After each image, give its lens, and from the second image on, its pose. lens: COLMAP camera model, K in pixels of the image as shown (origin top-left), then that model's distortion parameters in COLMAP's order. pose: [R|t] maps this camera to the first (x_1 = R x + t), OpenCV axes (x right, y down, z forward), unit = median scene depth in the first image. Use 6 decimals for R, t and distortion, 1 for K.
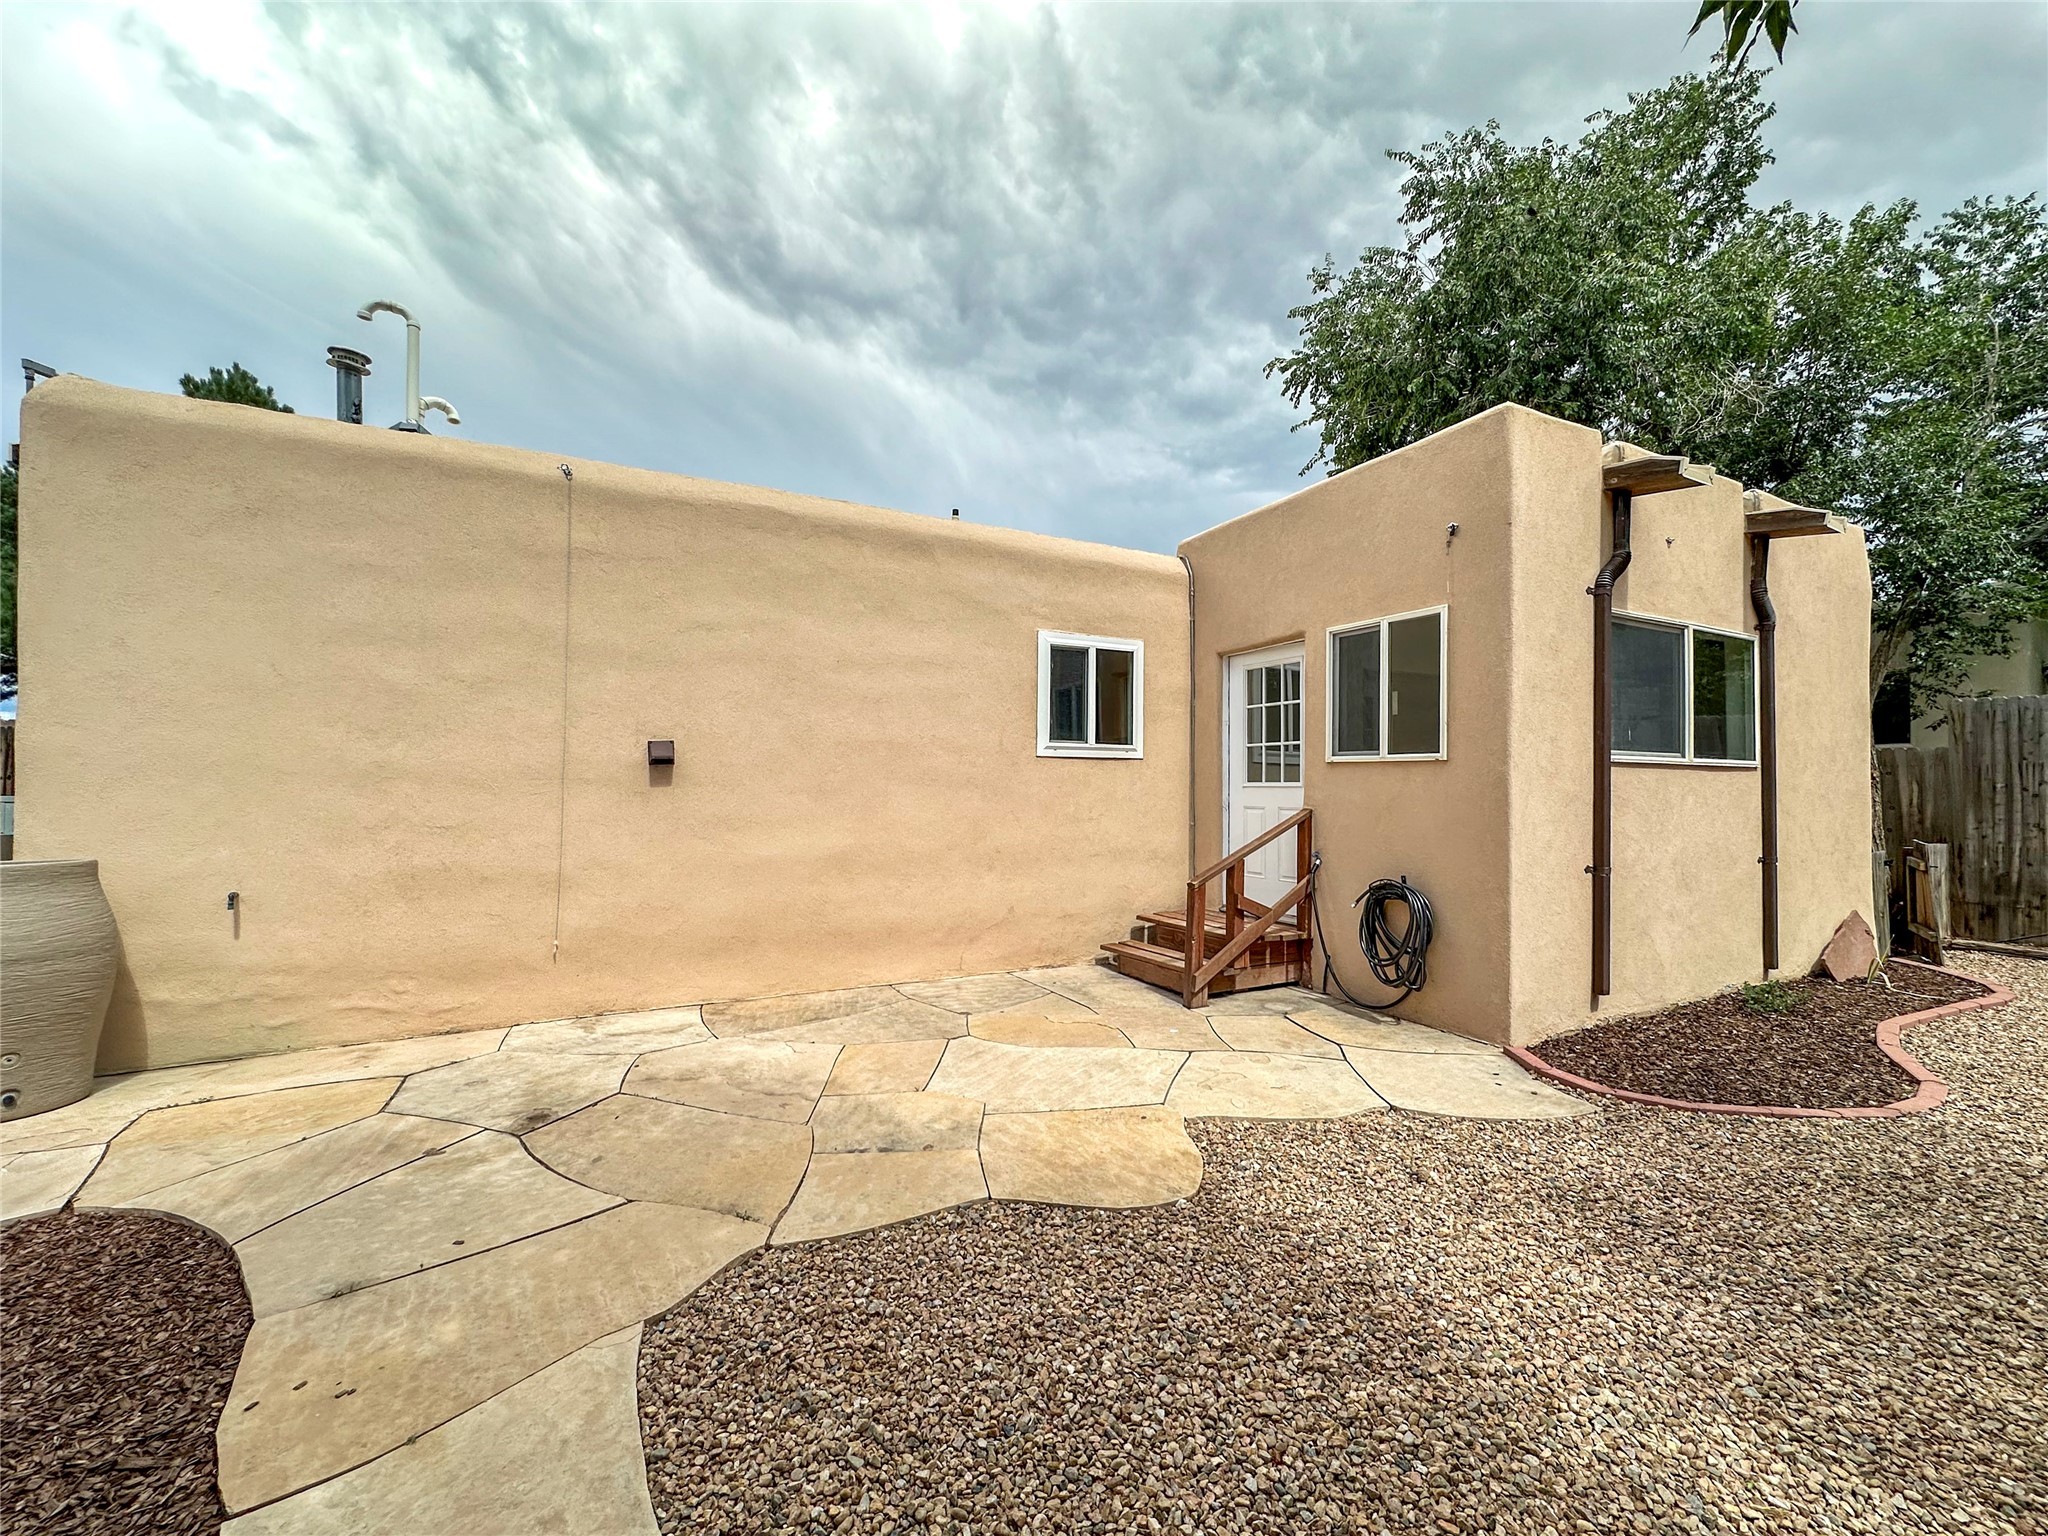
lens RADIAL K [[847.3, 0, 1011.6], [0, 847.3, 767.1], [0, 0, 1]] dist [-0.004179, 0.001013]
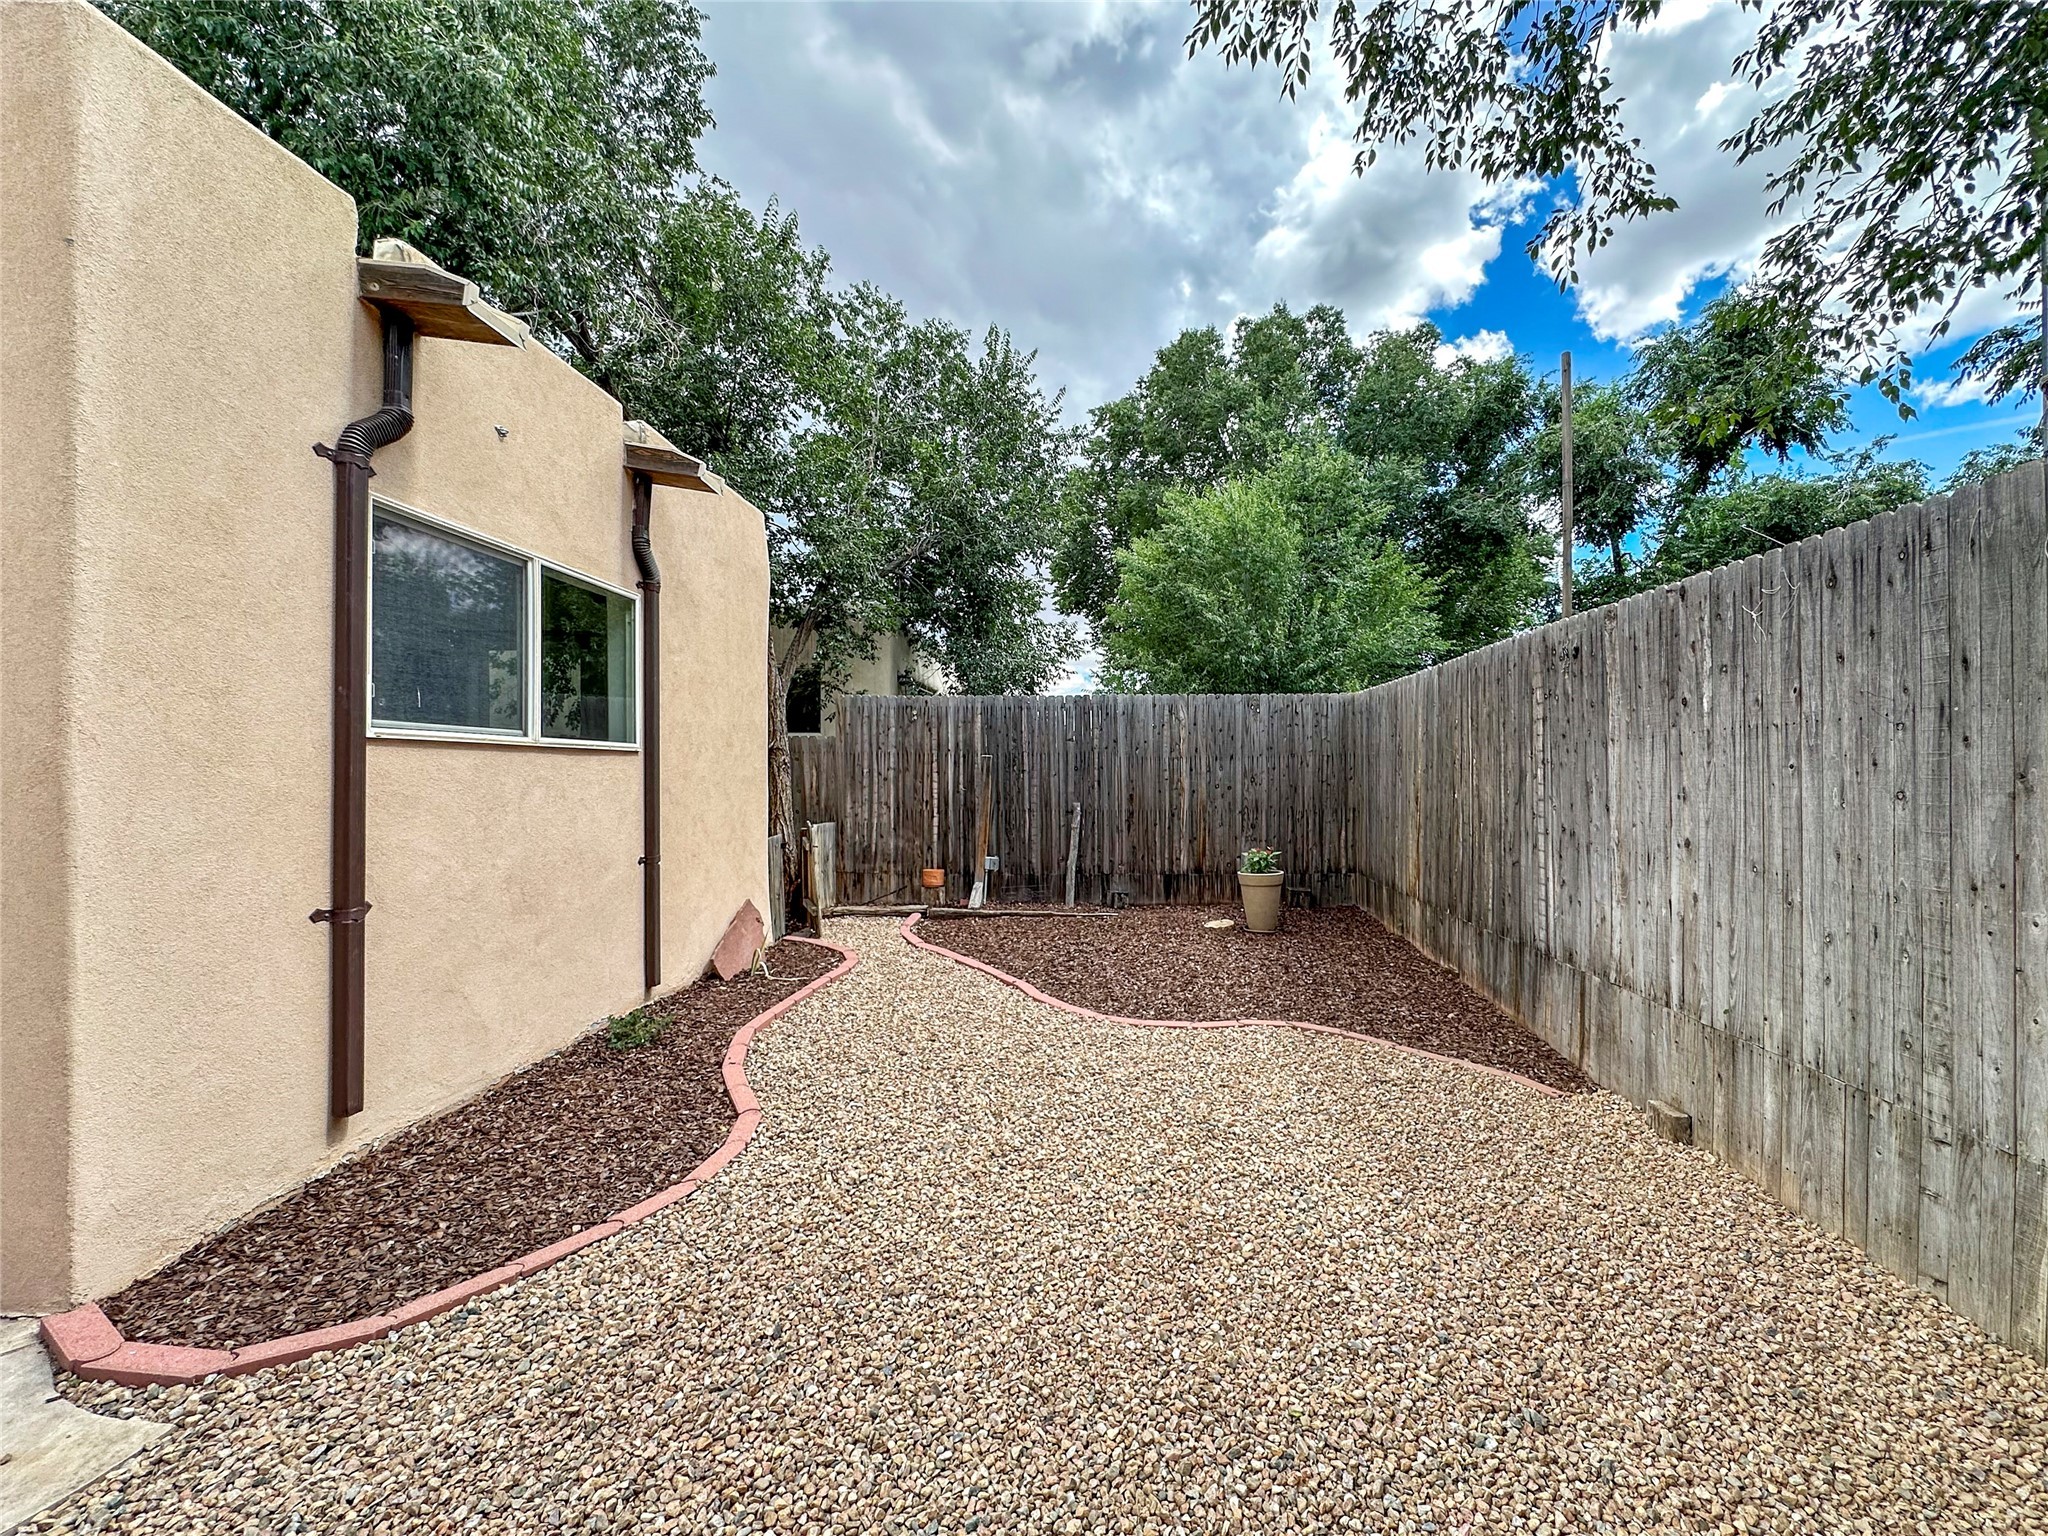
lens RADIAL K [[847.3, 0, 1027.0], [0, 847.3, 767.9], [0, 0, 1]] dist [-0.004179, 0.001013]
pose [[0.544801, -0.002355, 0.838562, 0.387235], [-0.014377, 0.999823, 0.012149, 0.000853], [-0.838442, -0.018675, 0.544670, 0.216953]]
